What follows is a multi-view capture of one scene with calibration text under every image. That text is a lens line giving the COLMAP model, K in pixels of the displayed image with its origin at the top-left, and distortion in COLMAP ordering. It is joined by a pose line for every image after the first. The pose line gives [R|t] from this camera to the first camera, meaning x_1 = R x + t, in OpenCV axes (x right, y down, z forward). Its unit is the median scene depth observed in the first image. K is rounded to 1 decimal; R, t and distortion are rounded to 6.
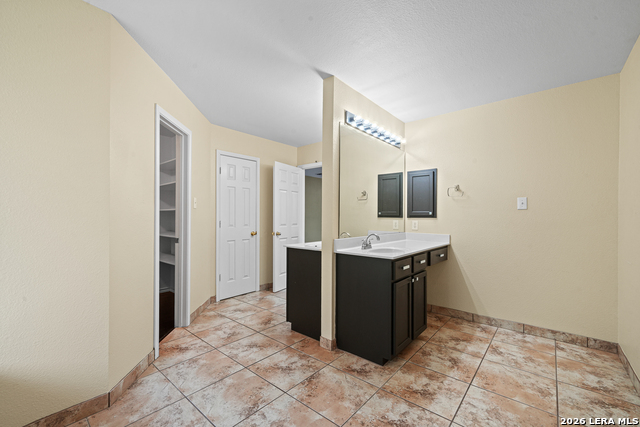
lens RADIAL K [[270.4, 0, 320.0], [0, 270.4, 213.5], [0, 0, 1]] dist [0.001485, 0.000602]
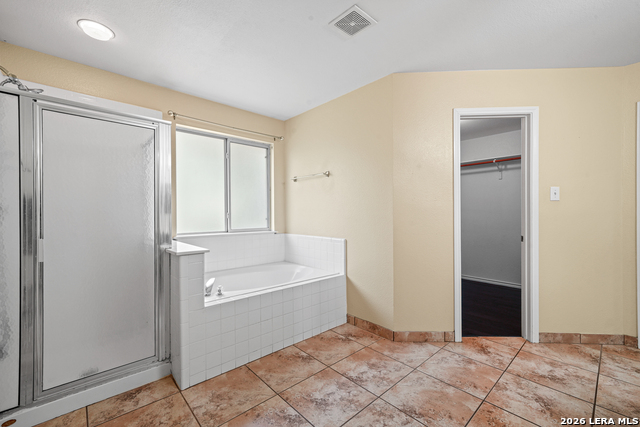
lens RADIAL K [[270.4, 0, 320.0], [0, 270.4, 213.5], [0, 0, 1]] dist [0.001485, 0.000602]
pose [[-0.121040, 0.003549, -0.992641, 0.538221], [0.015361, 0.999881, 0.001702, 0.007751], [0.992529, -0.015042, -0.121080, 0.583333]]
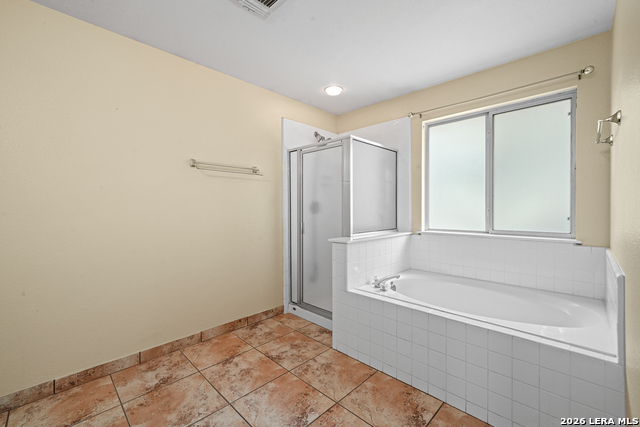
lens RADIAL K [[270.4, 0, 320.0], [0, 270.4, 213.5], [0, 0, 1]] dist [0.001485, 0.000602]
pose [[-0.997700, 0.001860, 0.067765, -0.217455], [0.002079, 0.999993, 0.003161, 0.015226], [-0.067759, 0.003294, -0.997696, 1.084649]]
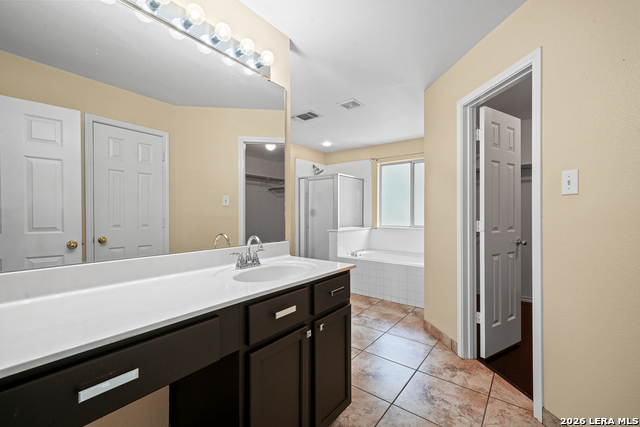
lens RADIAL K [[270.4, 0, 320.0], [0, 270.4, 213.5], [0, 0, 1]] dist [0.001485, 0.000602]
pose [[-0.999023, -0.003091, -0.044091, -0.047524], [-0.002500, 0.999906, -0.013458, 0.025583], [0.044129, -0.013335, -0.998937, 1.956926]]
